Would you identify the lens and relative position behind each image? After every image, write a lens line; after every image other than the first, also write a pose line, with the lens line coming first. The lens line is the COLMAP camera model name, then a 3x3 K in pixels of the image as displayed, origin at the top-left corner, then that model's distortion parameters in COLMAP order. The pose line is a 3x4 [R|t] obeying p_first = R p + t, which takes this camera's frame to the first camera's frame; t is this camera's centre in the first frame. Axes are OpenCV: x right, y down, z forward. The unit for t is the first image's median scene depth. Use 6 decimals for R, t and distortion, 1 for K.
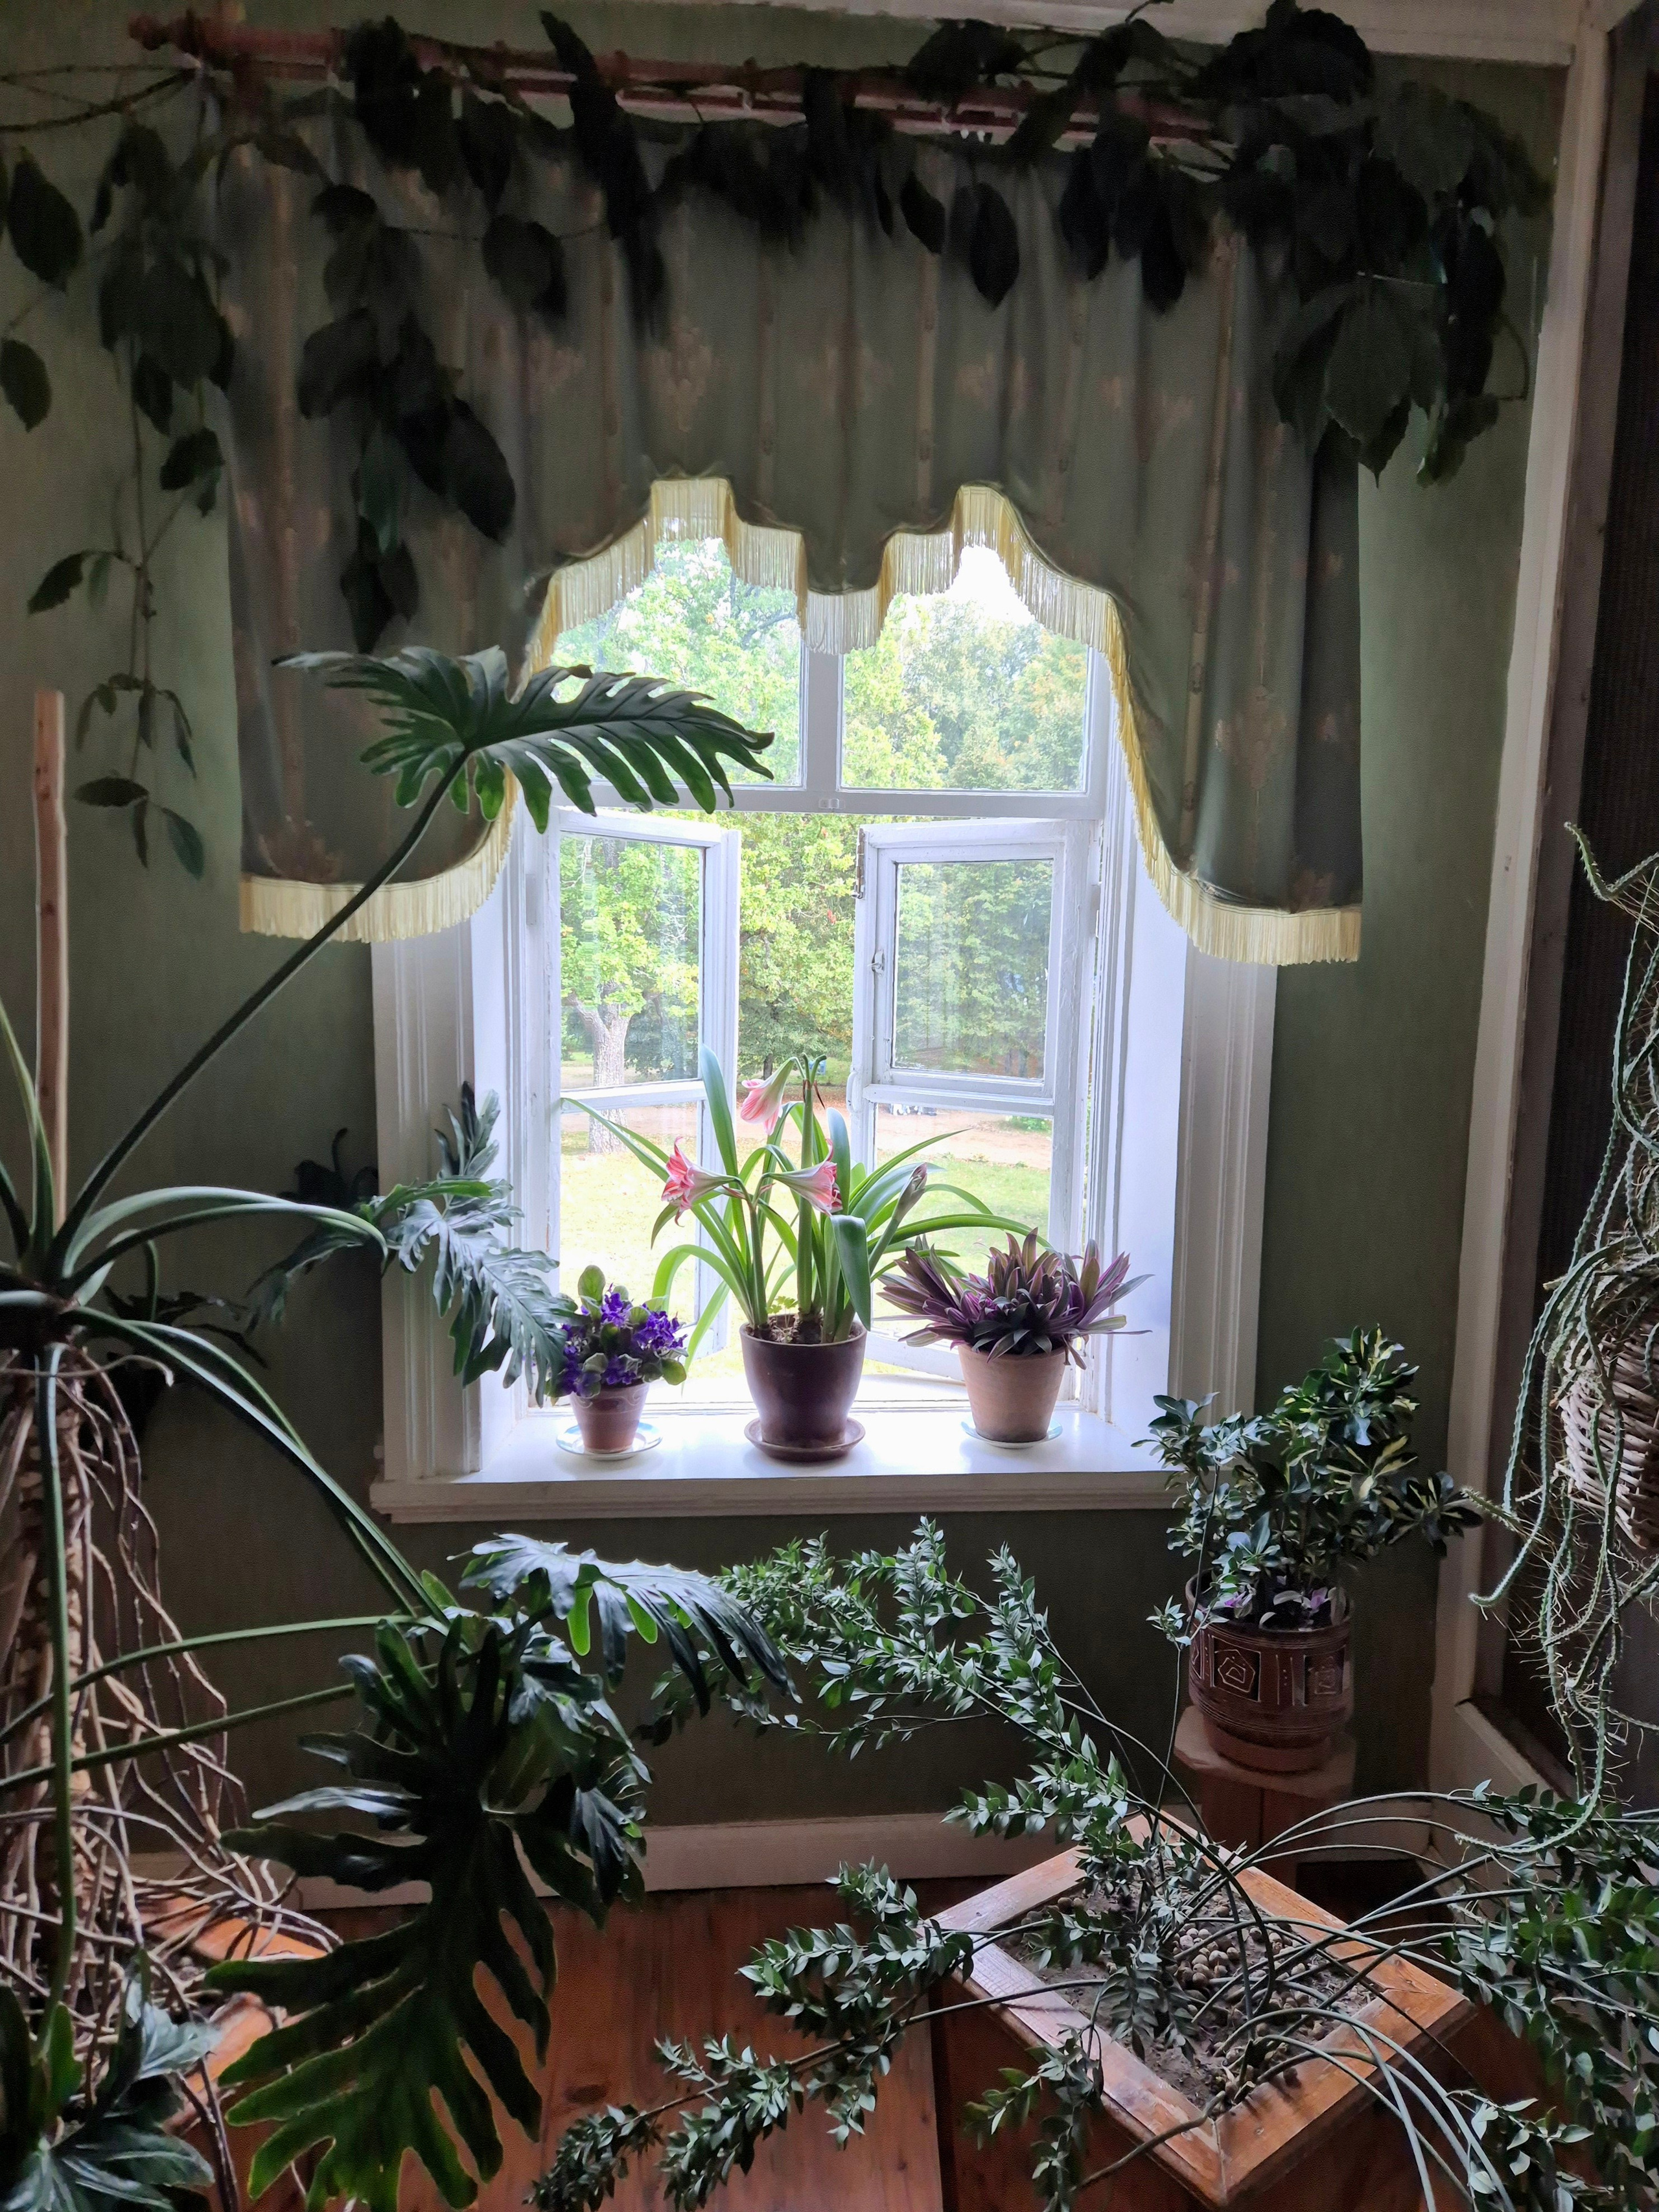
lens RADIAL K [[1471.1, 0, 832.6], [0, 1471.1, 1108.4], [0, 0, 1]] dist [0.005785, -0.002482]
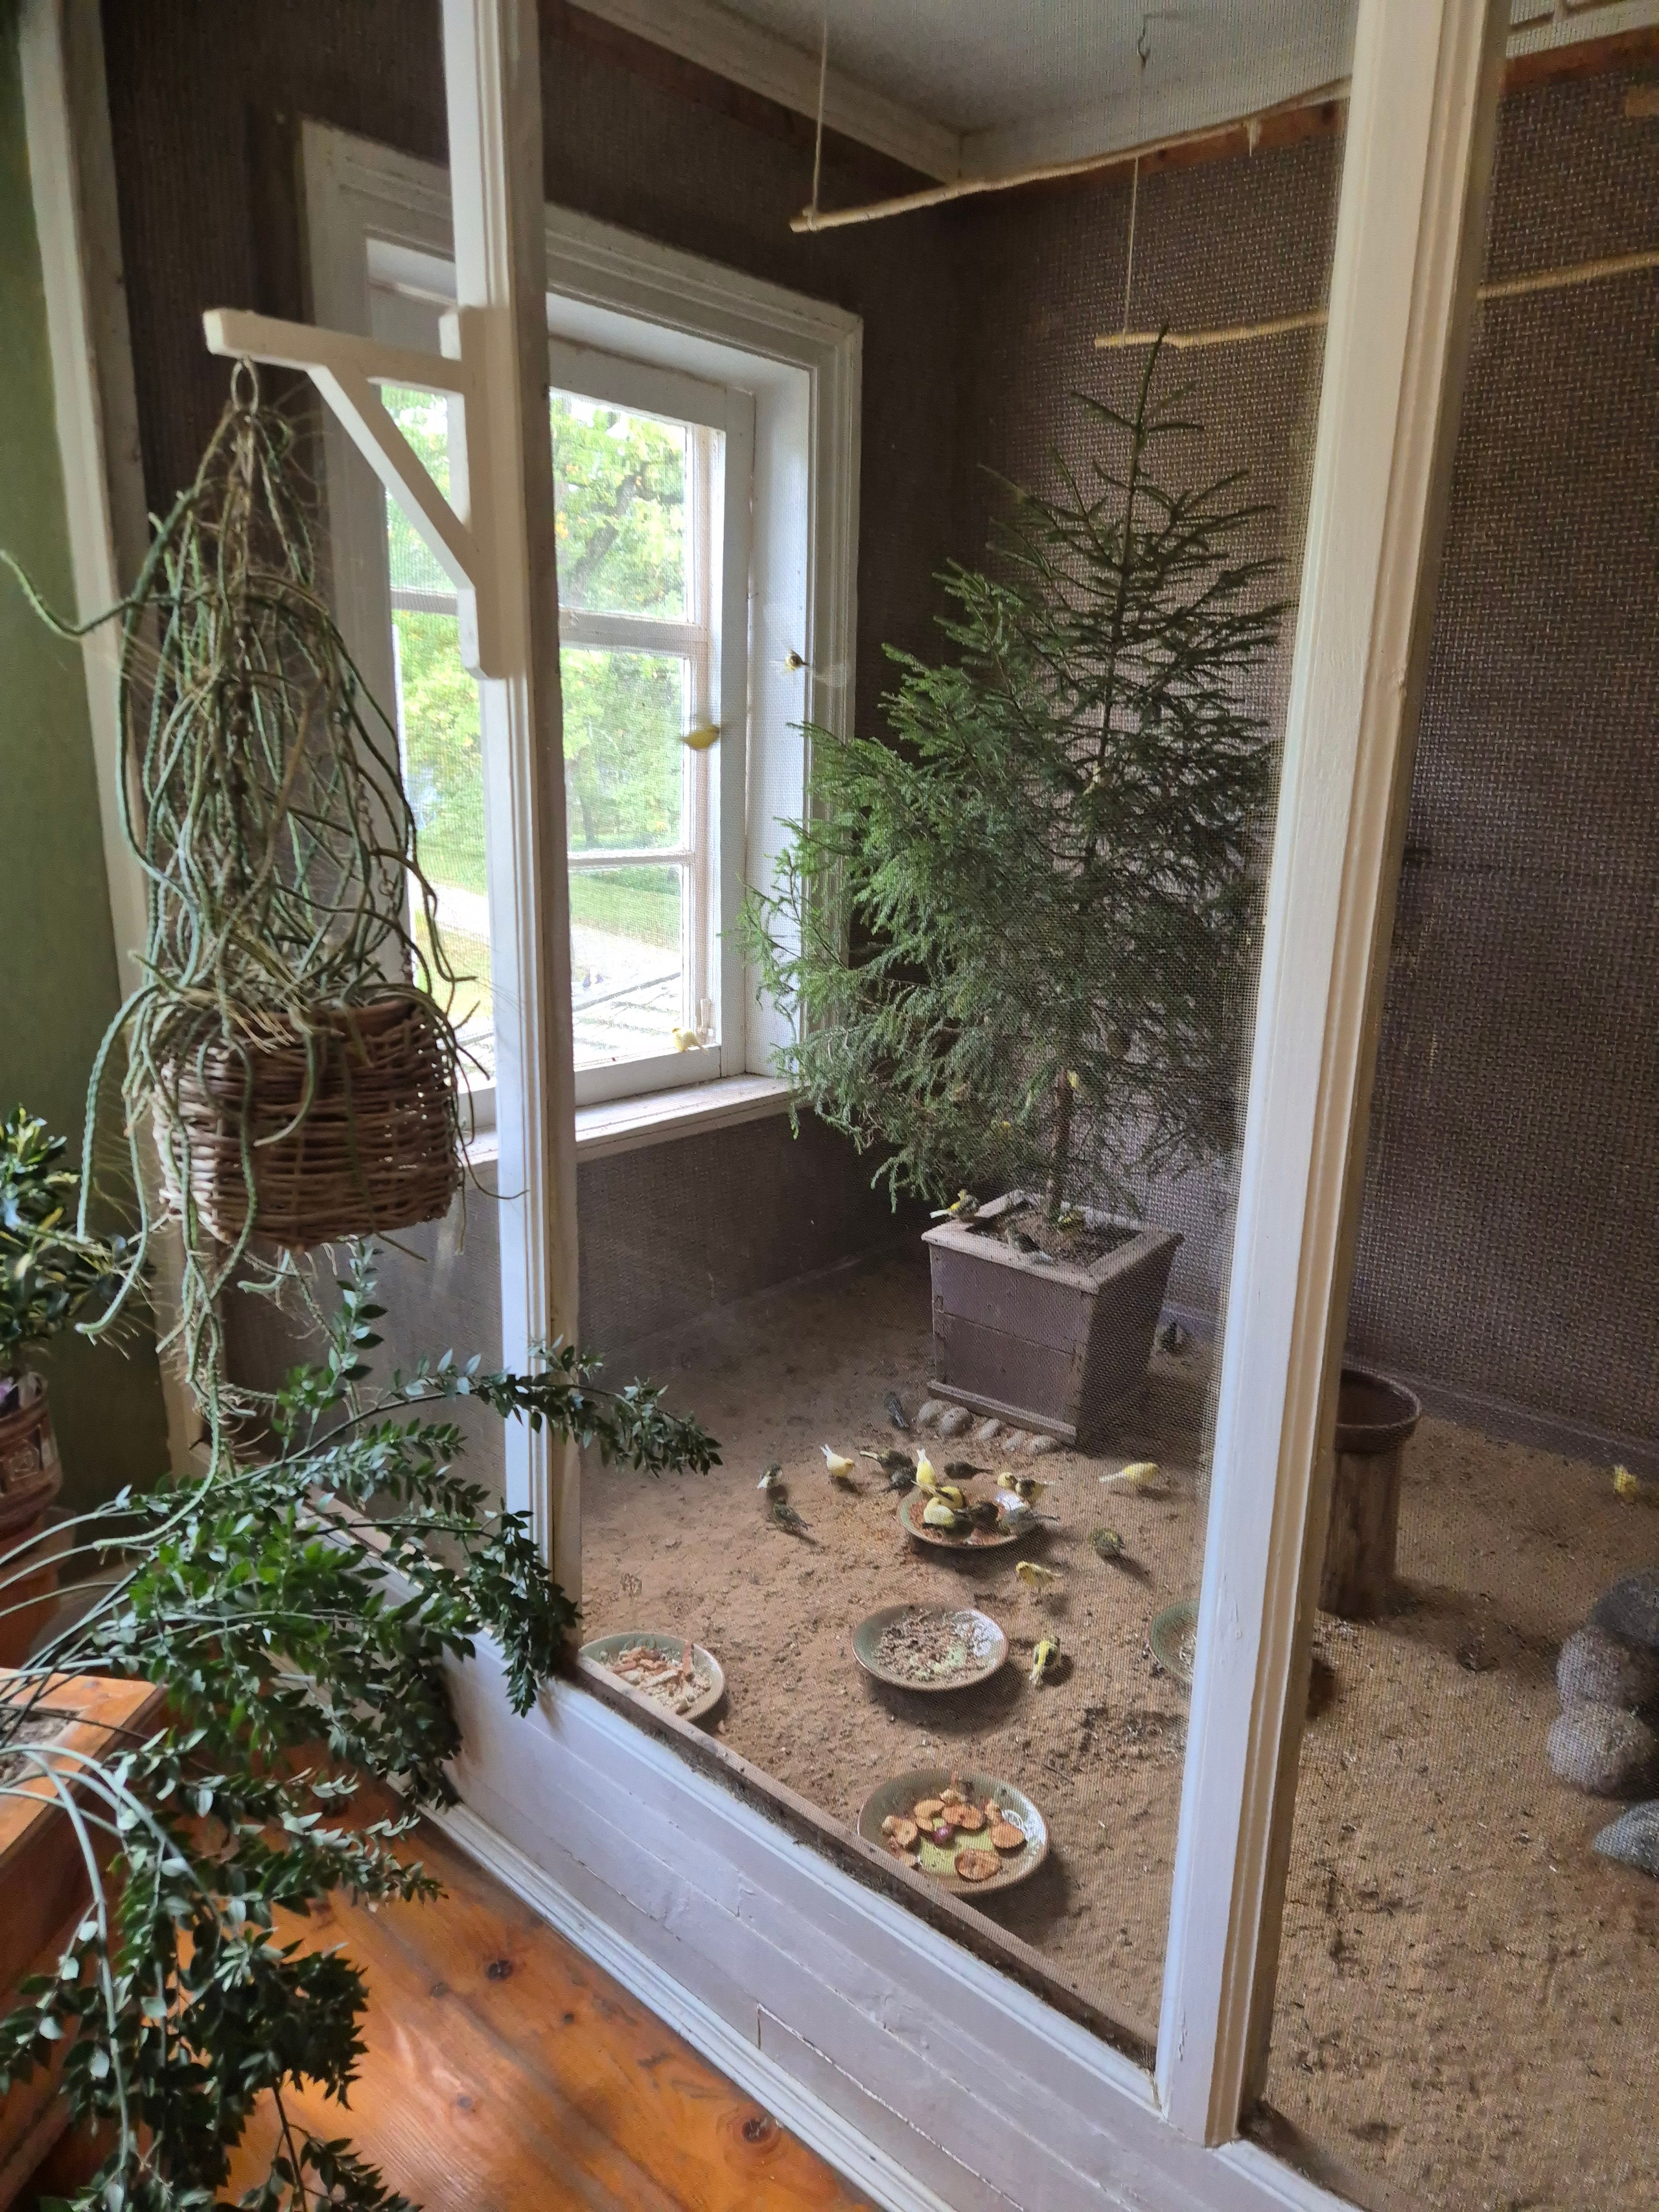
lens RADIAL K [[1471.1, 0, 832.7], [0, 1471.1, 1101.9], [0, 0, 1]] dist [0.005785, -0.002482]
pose [[0.710178, -0.176553, 0.681525, 0.127640], [0.089118, 0.982802, 0.161736, 0.050943], [-0.698359, -0.054125, 0.713698, -0.115753]]
